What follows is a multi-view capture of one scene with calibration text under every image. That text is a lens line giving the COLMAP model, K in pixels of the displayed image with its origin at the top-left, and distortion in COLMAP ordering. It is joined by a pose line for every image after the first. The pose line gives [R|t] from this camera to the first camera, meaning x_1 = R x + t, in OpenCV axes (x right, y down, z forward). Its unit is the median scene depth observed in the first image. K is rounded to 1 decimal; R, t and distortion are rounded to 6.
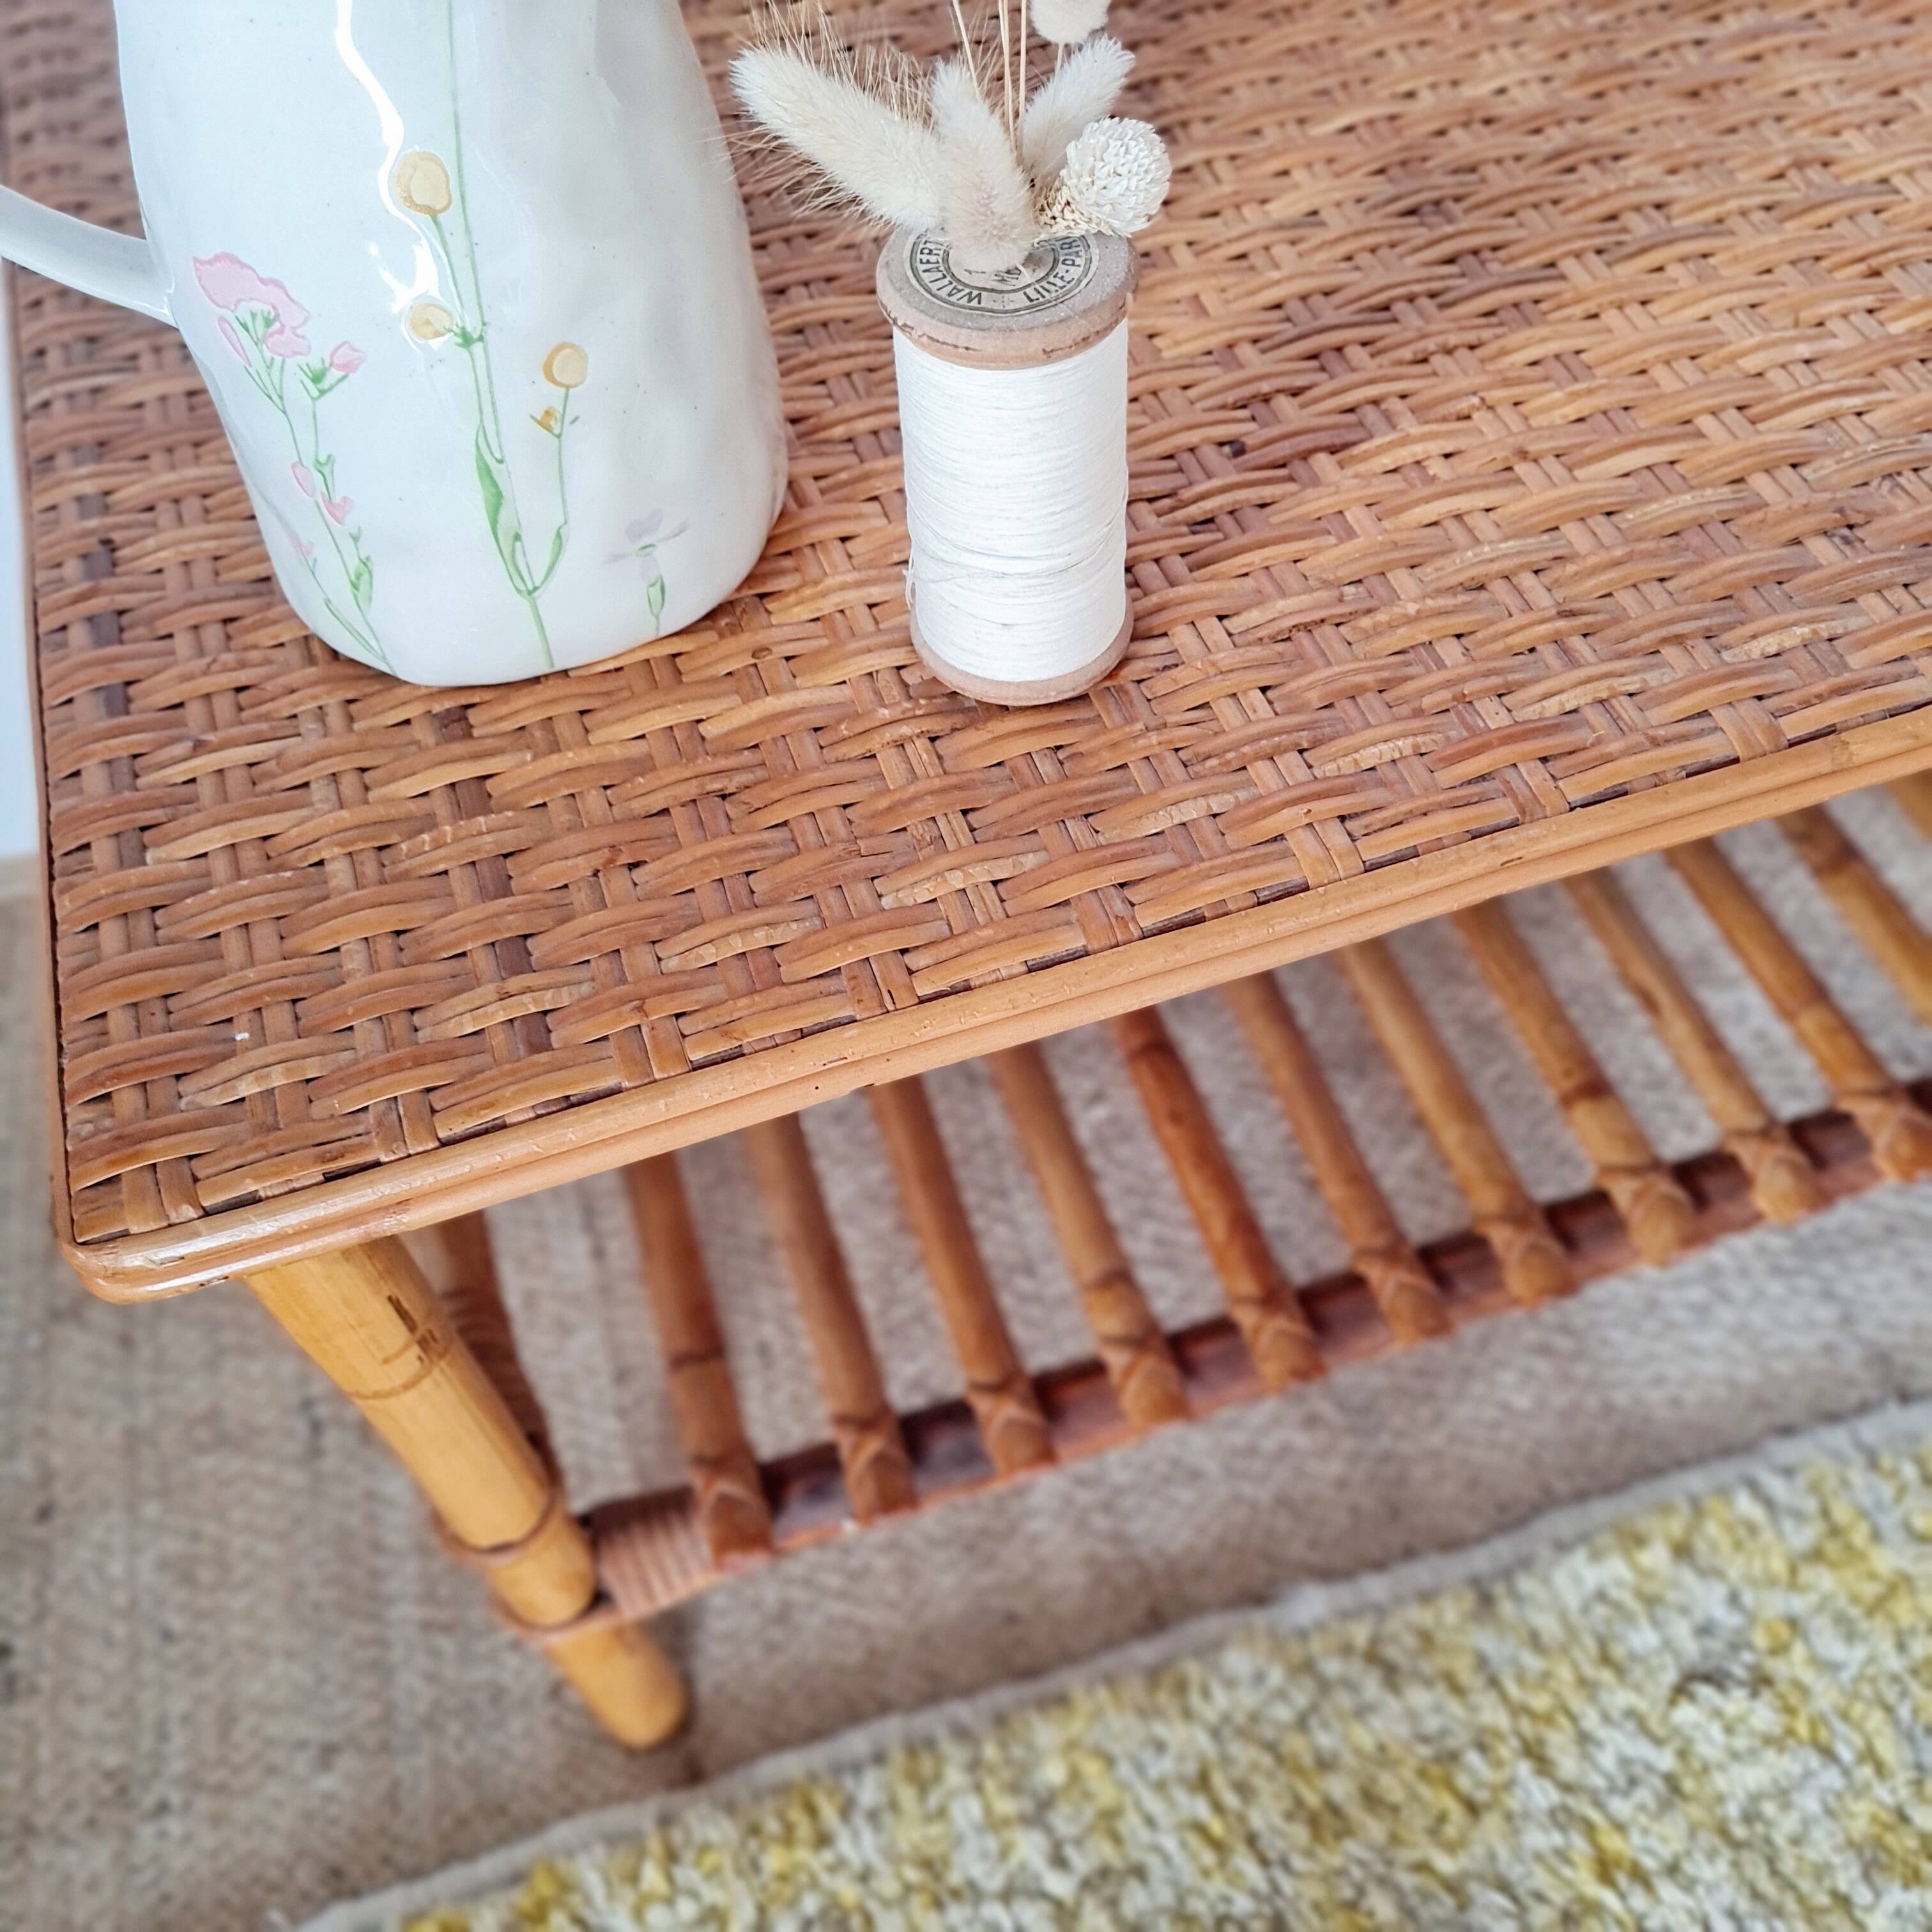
lens RADIAL K [[2001.2, 0, 966.0], [0, 2001.2, 966.0], [0, 0, 1]] dist [-0.005738, 0.020571]
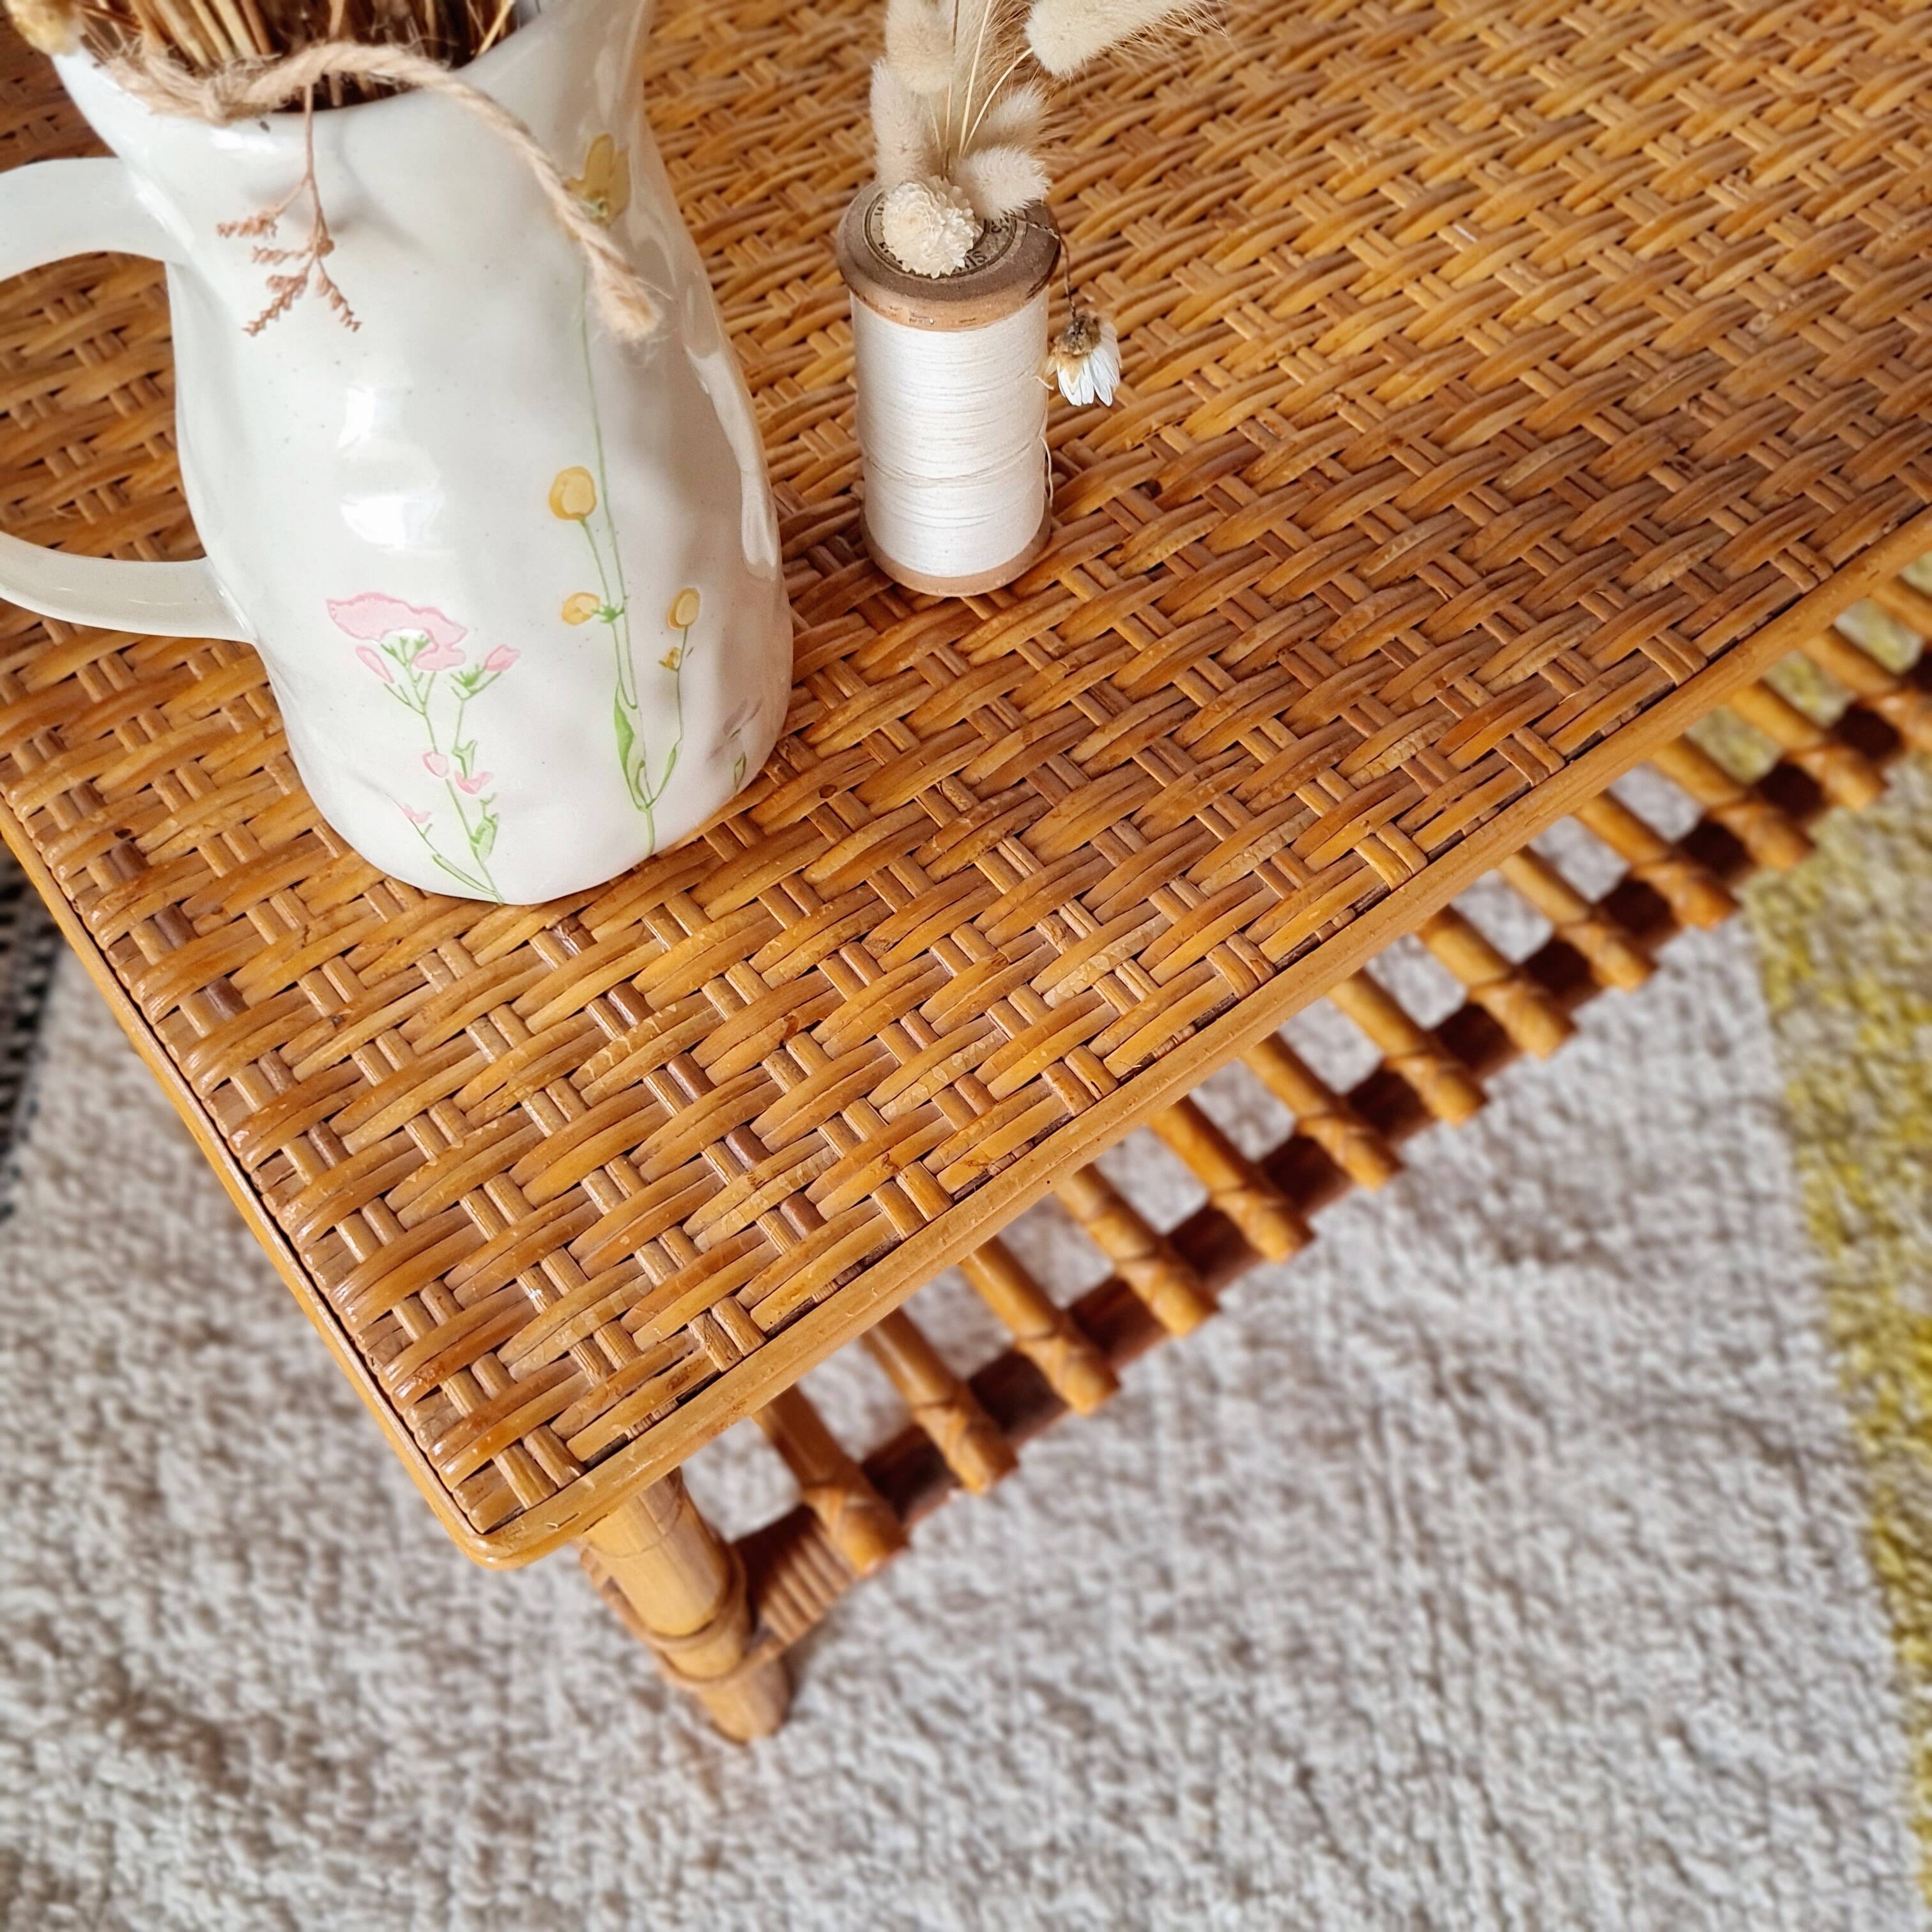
lens RADIAL K [[2001.2, 0, 966.0], [0, 2001.2, 966.0], [0, 0, 1]] dist [-0.005738, 0.020571]
pose [[0.941598, -0.268812, 0.202812, -0.297089], [0.249448, 0.961398, 0.116147, -0.186314], [-0.226205, -0.058773, 0.972305, -0.069624]]
